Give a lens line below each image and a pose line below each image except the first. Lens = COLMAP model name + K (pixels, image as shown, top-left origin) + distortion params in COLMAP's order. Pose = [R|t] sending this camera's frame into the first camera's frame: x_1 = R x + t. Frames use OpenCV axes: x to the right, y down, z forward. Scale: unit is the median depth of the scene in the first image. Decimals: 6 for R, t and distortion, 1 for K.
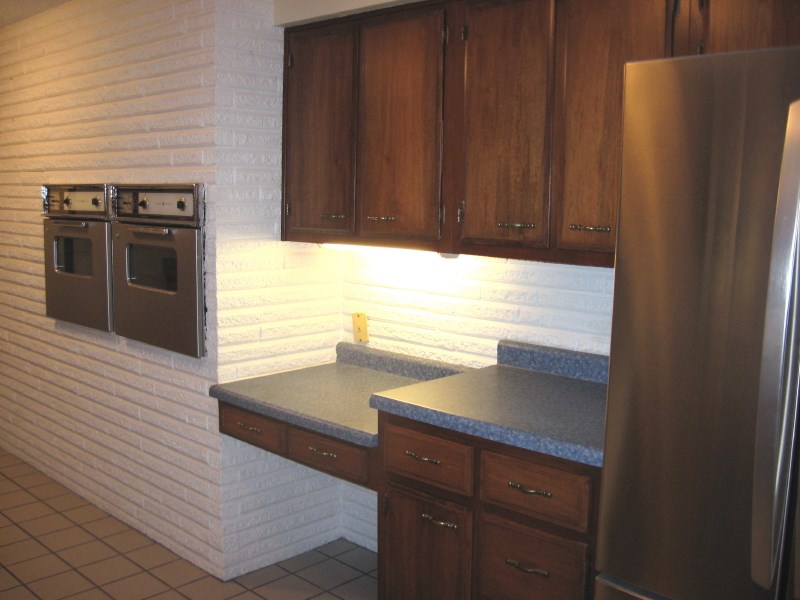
lens RADIAL K [[823.1, 0, 421.4], [0, 823.1, 308.6], [0, 0, 1]] dist [-0.125660, 0.000000]
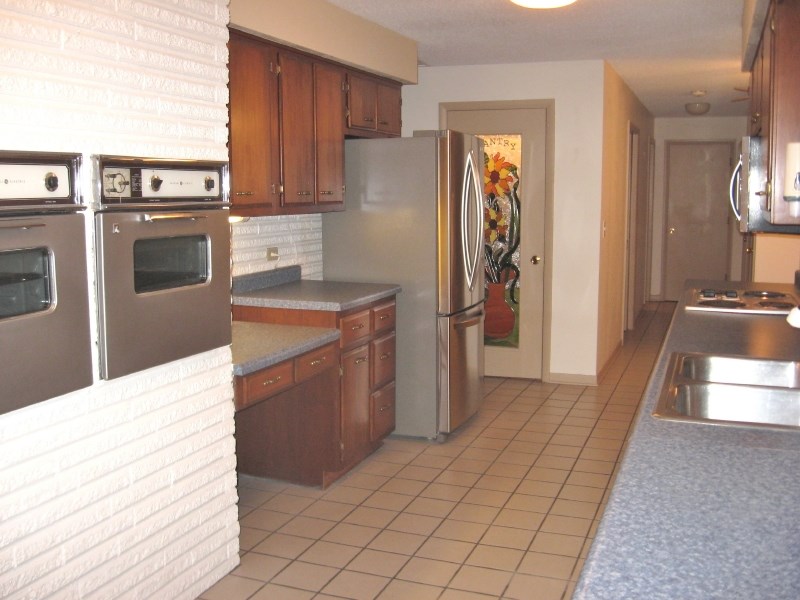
lens RADIAL K [[823.1, 0, 405.8], [0, 823.1, 297.5], [0, 0, 1]] dist [-0.125660, 0.000000]
pose [[-0.404938, -0.147780, 0.902323, -1.454118], [0.078974, 0.977512, 0.195536, -0.197933], [-0.910927, 0.150440, -0.384161, 1.404440]]
